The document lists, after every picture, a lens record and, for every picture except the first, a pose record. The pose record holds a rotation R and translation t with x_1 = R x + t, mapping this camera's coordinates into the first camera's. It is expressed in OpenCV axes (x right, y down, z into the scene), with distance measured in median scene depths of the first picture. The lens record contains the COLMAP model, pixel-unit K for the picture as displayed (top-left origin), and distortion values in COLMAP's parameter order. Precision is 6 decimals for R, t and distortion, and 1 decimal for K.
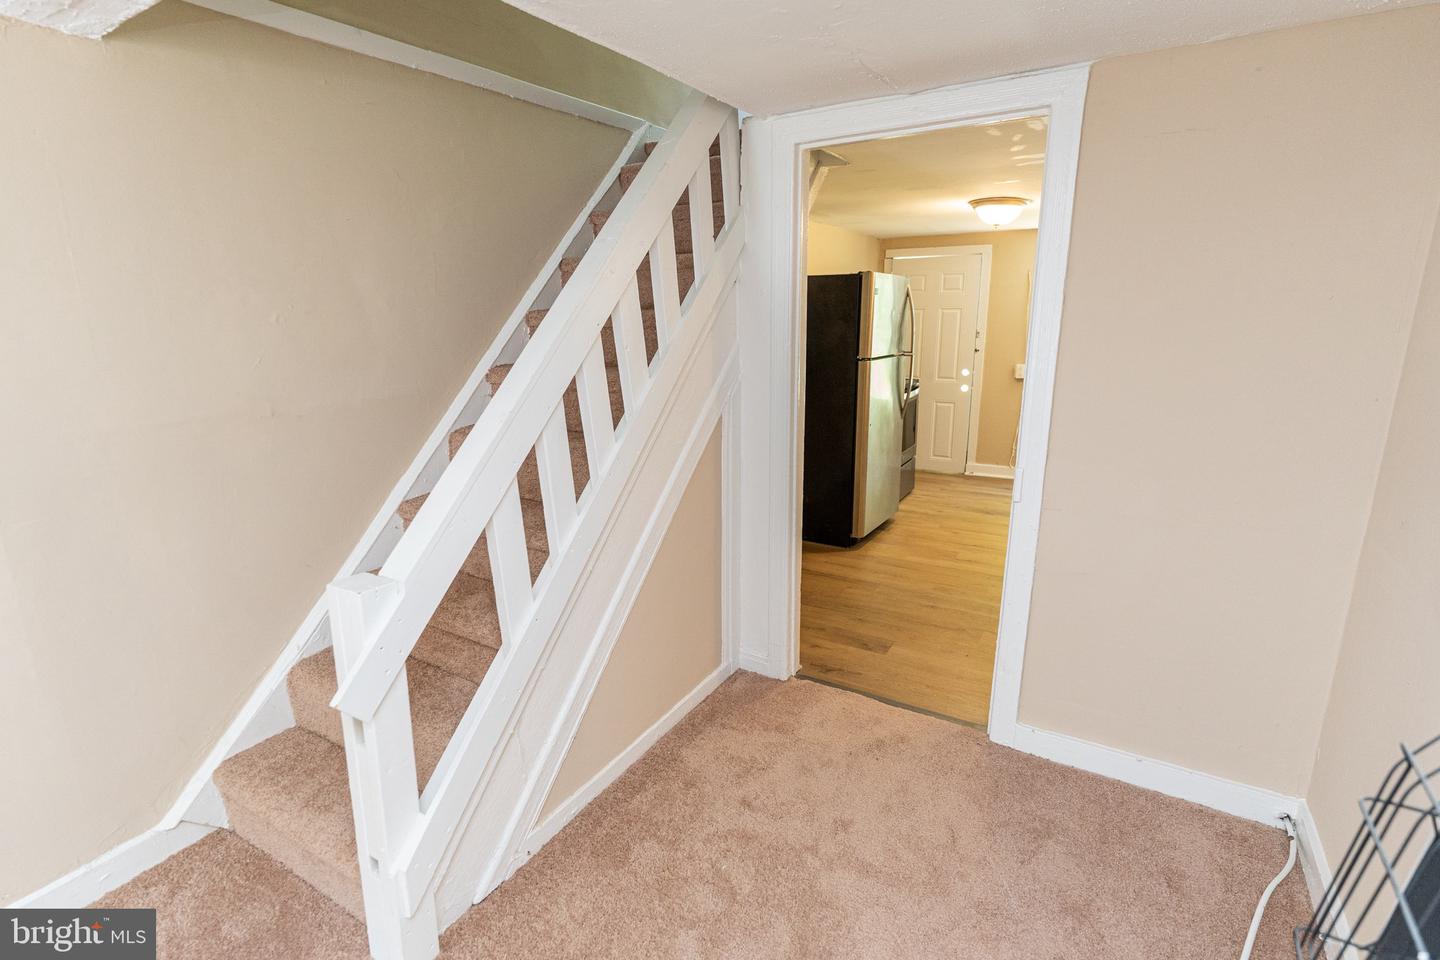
lens RADIAL K [[689.2, 0, 711.3], [0, 689.2, 483.0], [0, 0, 1]] dist [0.000060, 0.000291]
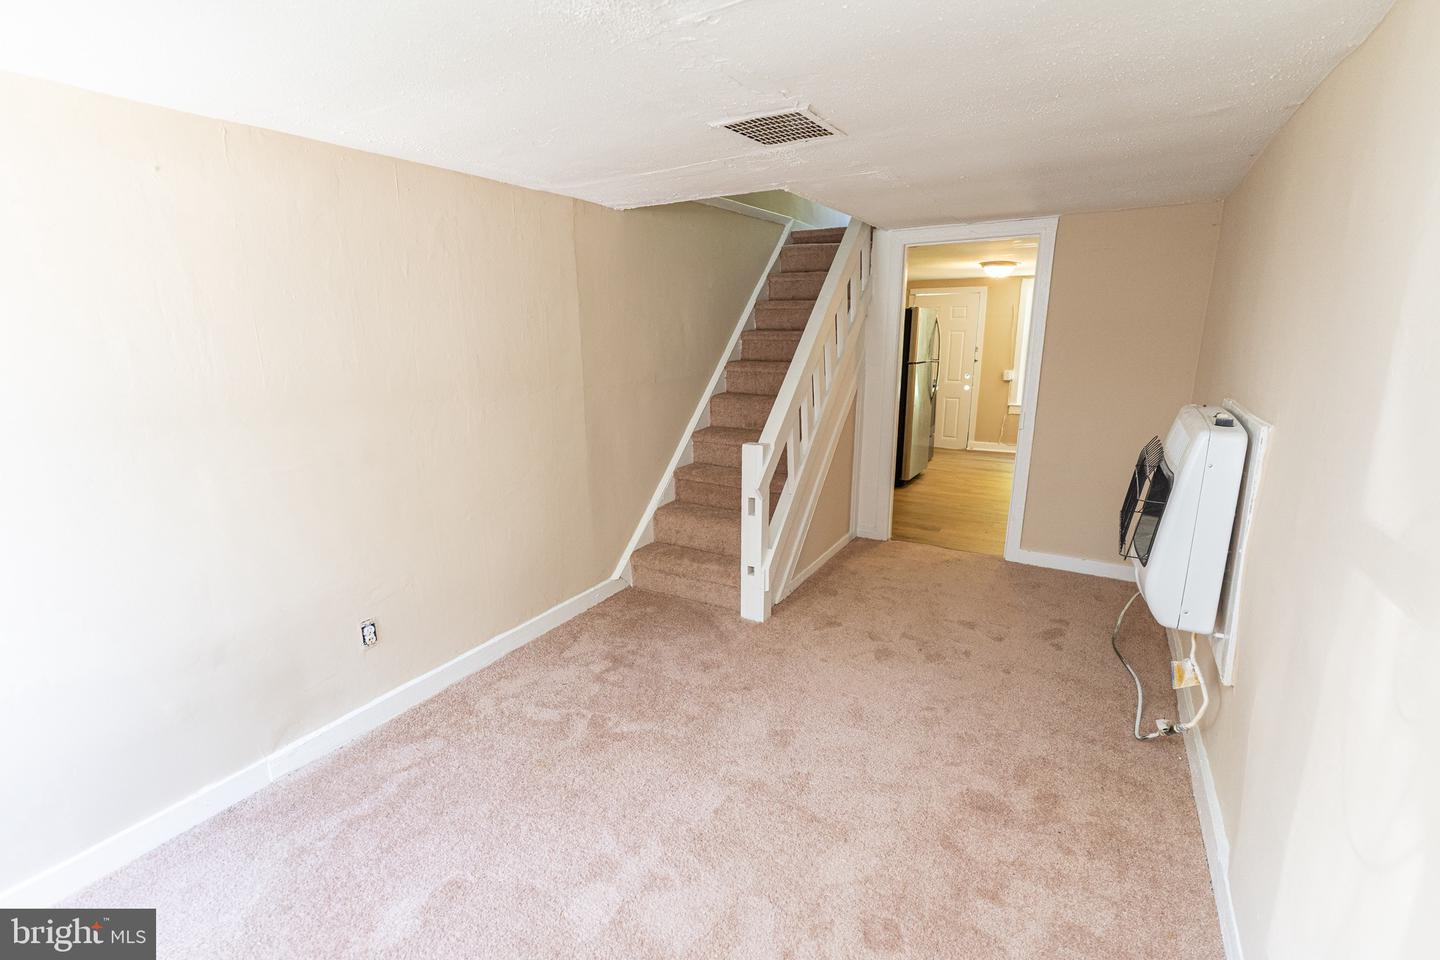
lens RADIAL K [[627.1, 0, 711.4], [0, 627.1, 482.5], [0, 0, 1]] dist [0.001448, 0.000135]
pose [[0.999988, 0.003749, 0.003158, -0.232819], [-0.003717, 0.999942, -0.010081, 0.105144], [-0.003195, 0.010070, 0.999944, -0.408967]]
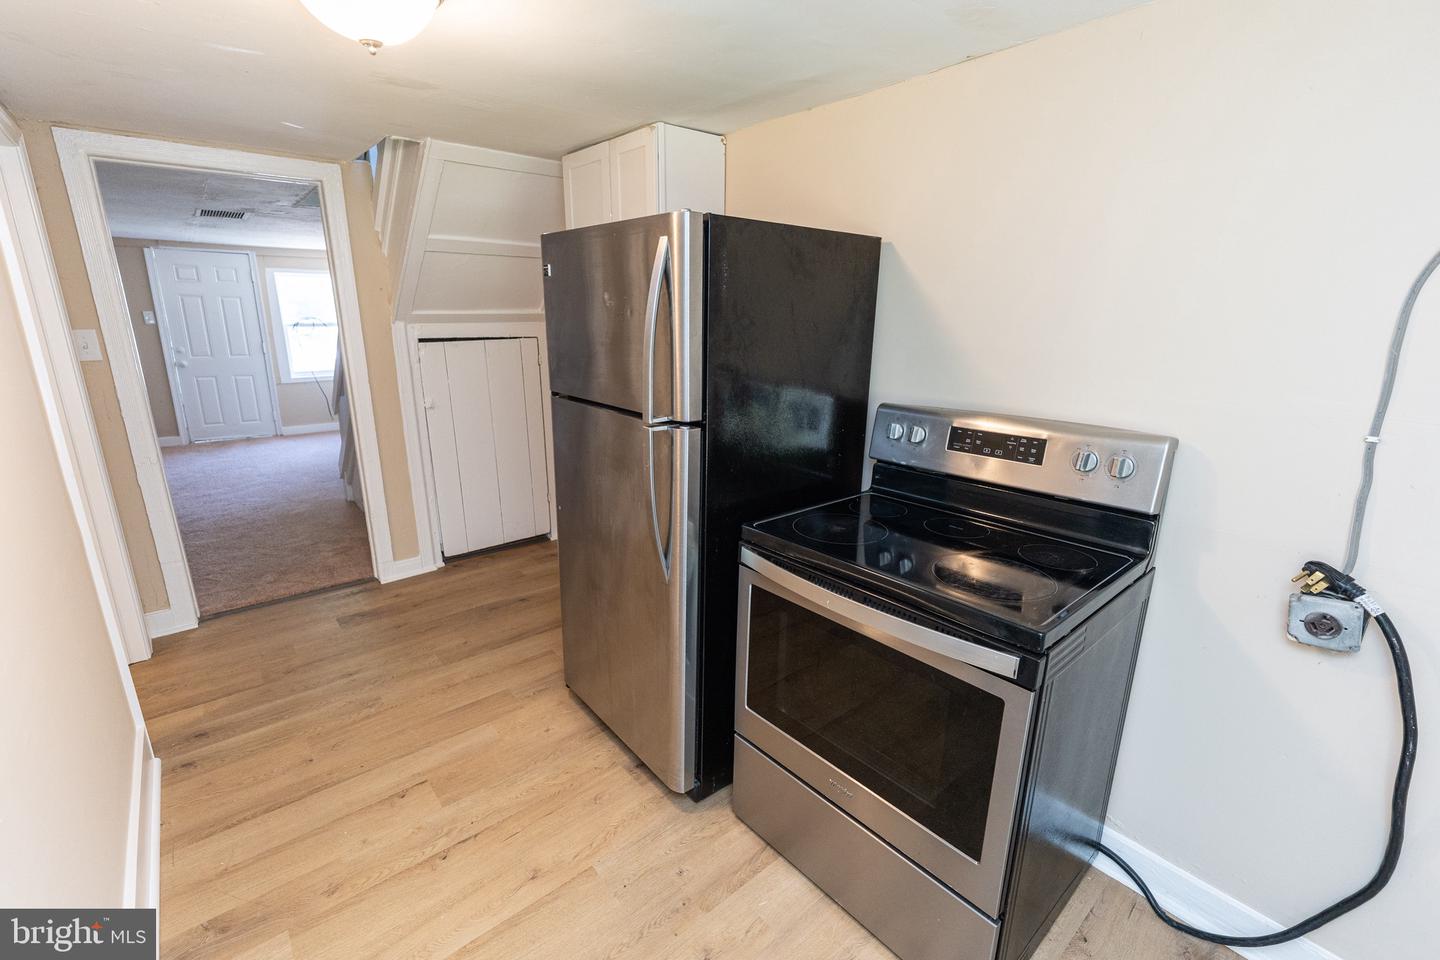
lens RADIAL K [[620.3, 0, 713.6], [0, 620.3, 479.2], [0, 0, 1]] dist [-0.001706, -0.000504]
pose [[-0.310873, 0.260180, -0.914147, 0.666936], [-0.236997, 0.910202, 0.339652, -0.317040], [0.920429, 0.322239, -0.221296, 1.245294]]
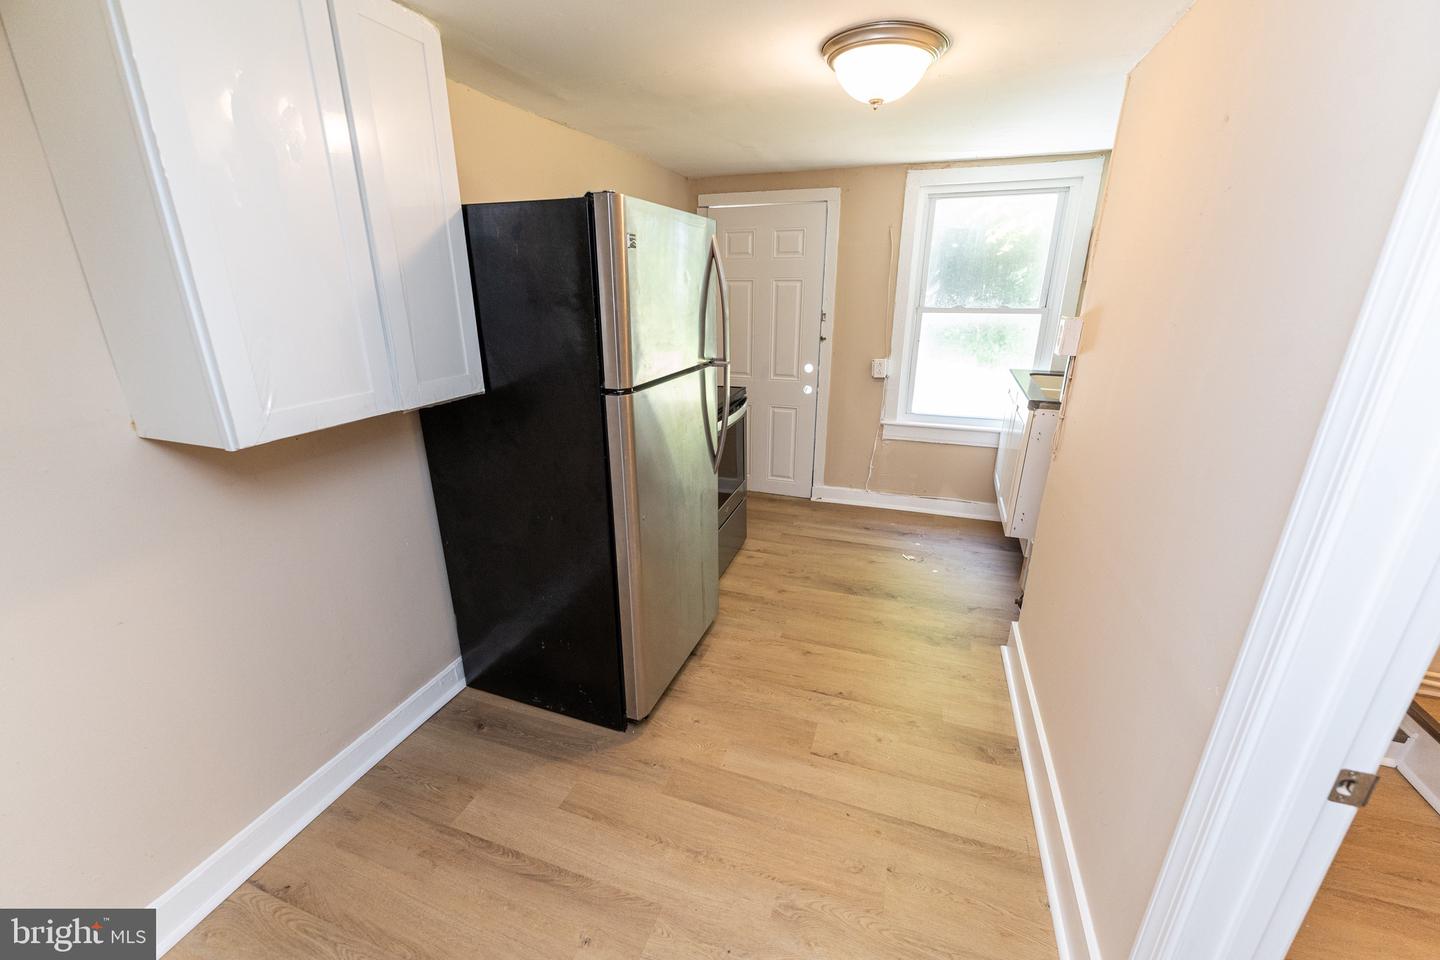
lens RADIAL K [[577.7, 0, 710.8], [0, 577.7, 480.3], [0, 0, 1]] dist [0.002300, 0.000012]
pose [[0.979363, -0.059371, 0.193191, 0.202155], [0.042296, 0.994921, 0.091340, -0.150570], [-0.197633, -0.081284, 0.976900, 0.590988]]
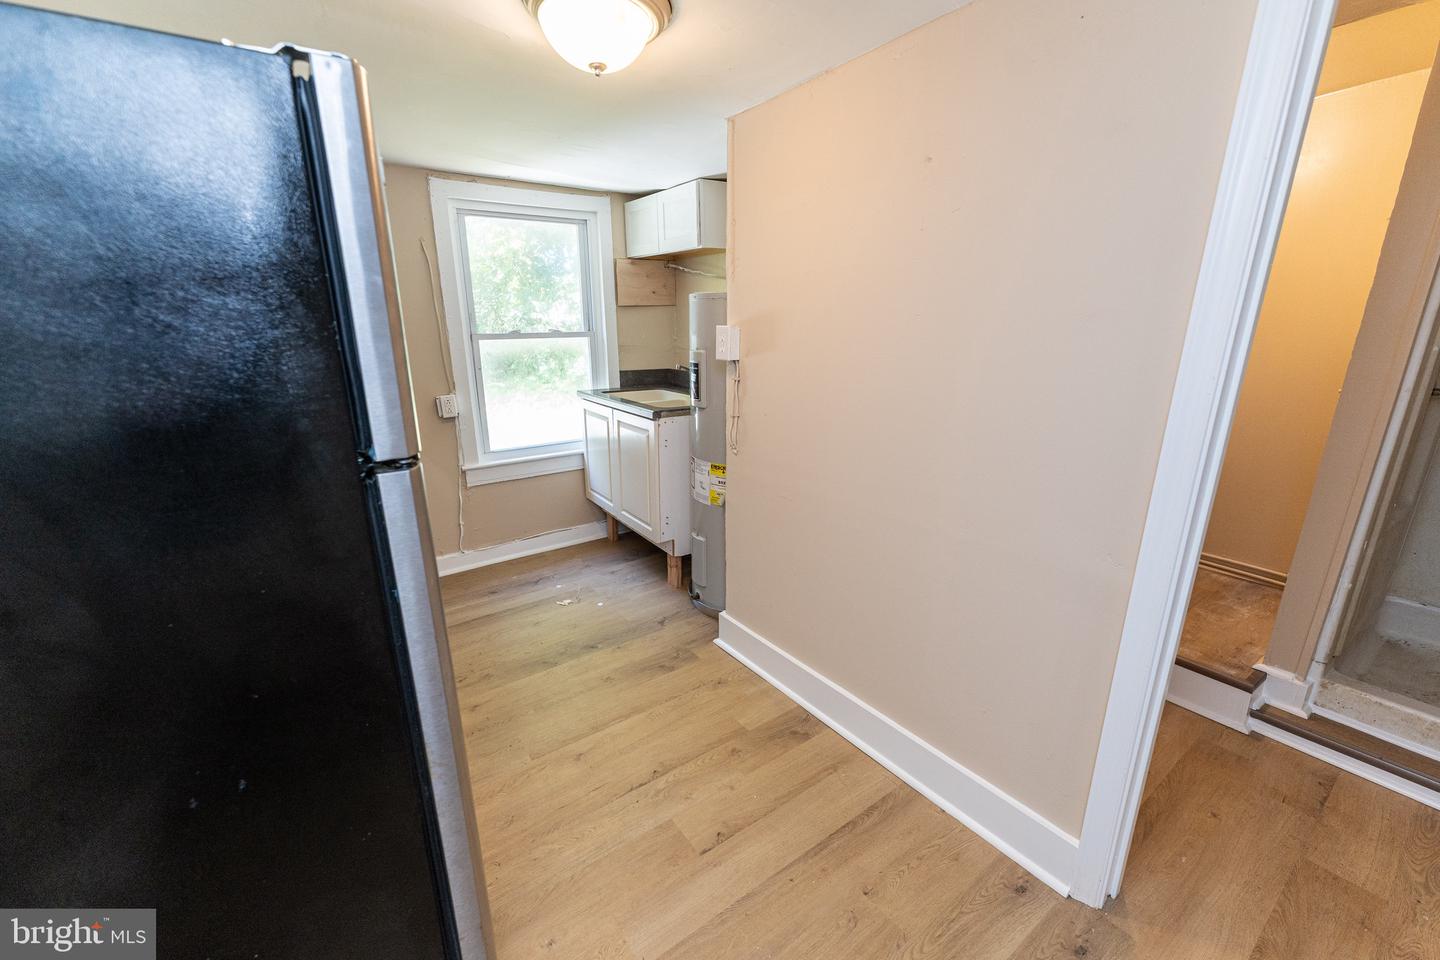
lens RADIAL K [[583.7, 0, 710.1], [0, 583.7, 481.5], [0, 0, 1]] dist [0.000656, -0.000042]
pose [[0.395092, -0.237750, 0.887343, 0.081082], [0.226042, 0.961391, 0.156945, -0.178228], [-0.890398, 0.138569, 0.433579, 0.806074]]
